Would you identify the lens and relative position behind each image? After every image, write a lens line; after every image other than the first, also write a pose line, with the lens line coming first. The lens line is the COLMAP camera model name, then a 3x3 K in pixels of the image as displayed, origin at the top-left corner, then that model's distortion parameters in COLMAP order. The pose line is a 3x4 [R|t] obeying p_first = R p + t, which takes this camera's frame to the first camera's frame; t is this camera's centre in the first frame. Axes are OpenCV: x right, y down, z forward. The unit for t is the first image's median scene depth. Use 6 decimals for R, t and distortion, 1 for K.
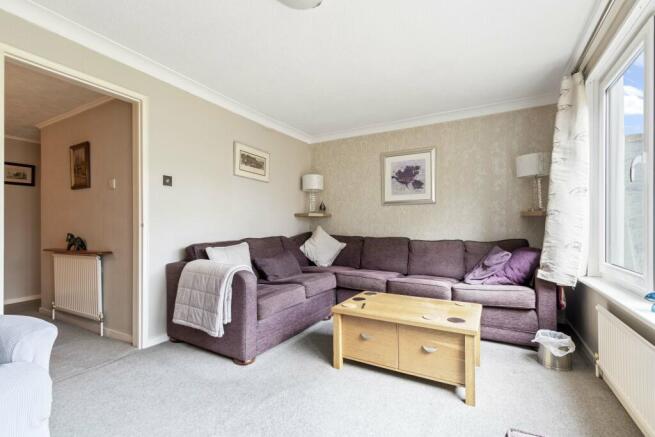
lens RADIAL K [[297.5, 0, 327.5], [0, 297.5, 218.5], [0, 0, 1]] dist [0.000599, 0.000130]
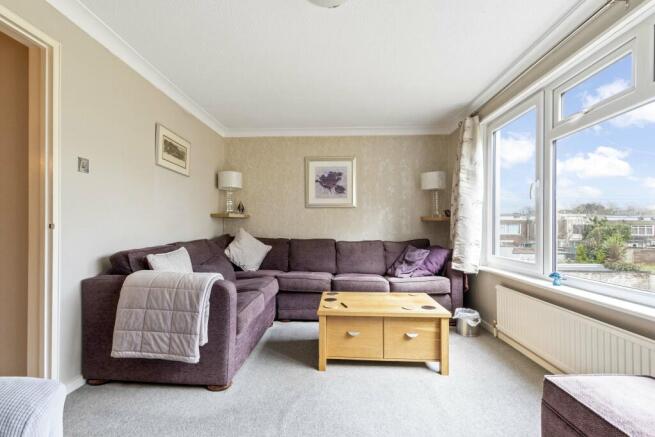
lens RADIAL K [[300.0, 0, 327.5], [0, 300.0, 218.5], [0, 0, 1]] dist [-0.000971, 0.000258]
pose [[0.891211, 0.017767, 0.453241, -0.338902], [-0.015567, 0.999842, -0.008585, 0.000484], [-0.453322, 0.000595, 0.891346, 0.076061]]
